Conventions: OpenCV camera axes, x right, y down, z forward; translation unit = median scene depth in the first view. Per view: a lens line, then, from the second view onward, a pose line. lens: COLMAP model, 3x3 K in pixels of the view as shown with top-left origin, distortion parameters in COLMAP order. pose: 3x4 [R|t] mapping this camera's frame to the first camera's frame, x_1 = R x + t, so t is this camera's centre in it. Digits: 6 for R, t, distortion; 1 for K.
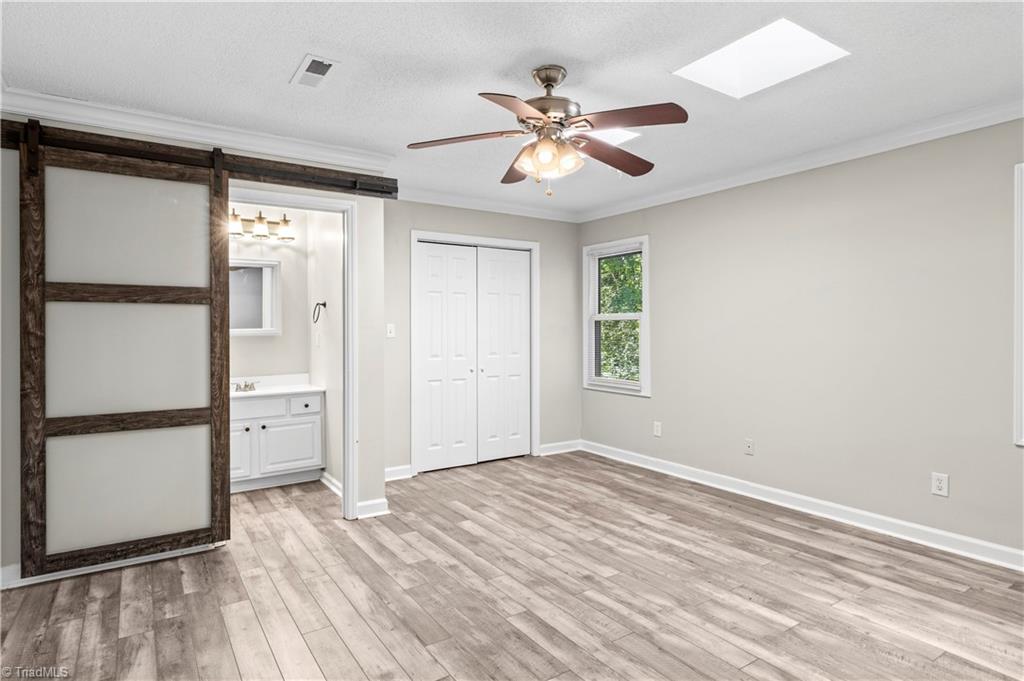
lens RADIAL K [[560.6, 0, 515.8], [0, 560.6, 329.6], [0, 0, 1]] dist [0.002032, -0.003016]
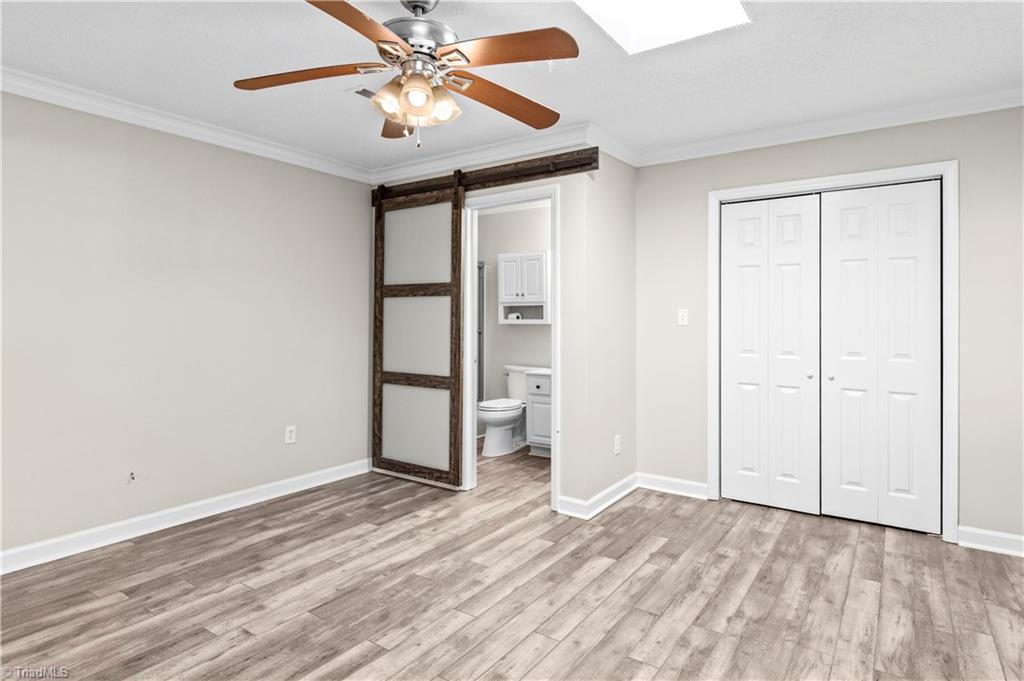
lens RADIAL K [[556.4, 0, 520.5], [0, 556.4, 313.7], [0, 0, 1]] dist [0.003630, -0.002104]
pose [[0.375084, 0.000385, -0.926991, 0.682333], [-0.001340, 0.999999, -0.000126, -0.004065], [0.926990, 0.001289, 0.375084, 0.680835]]
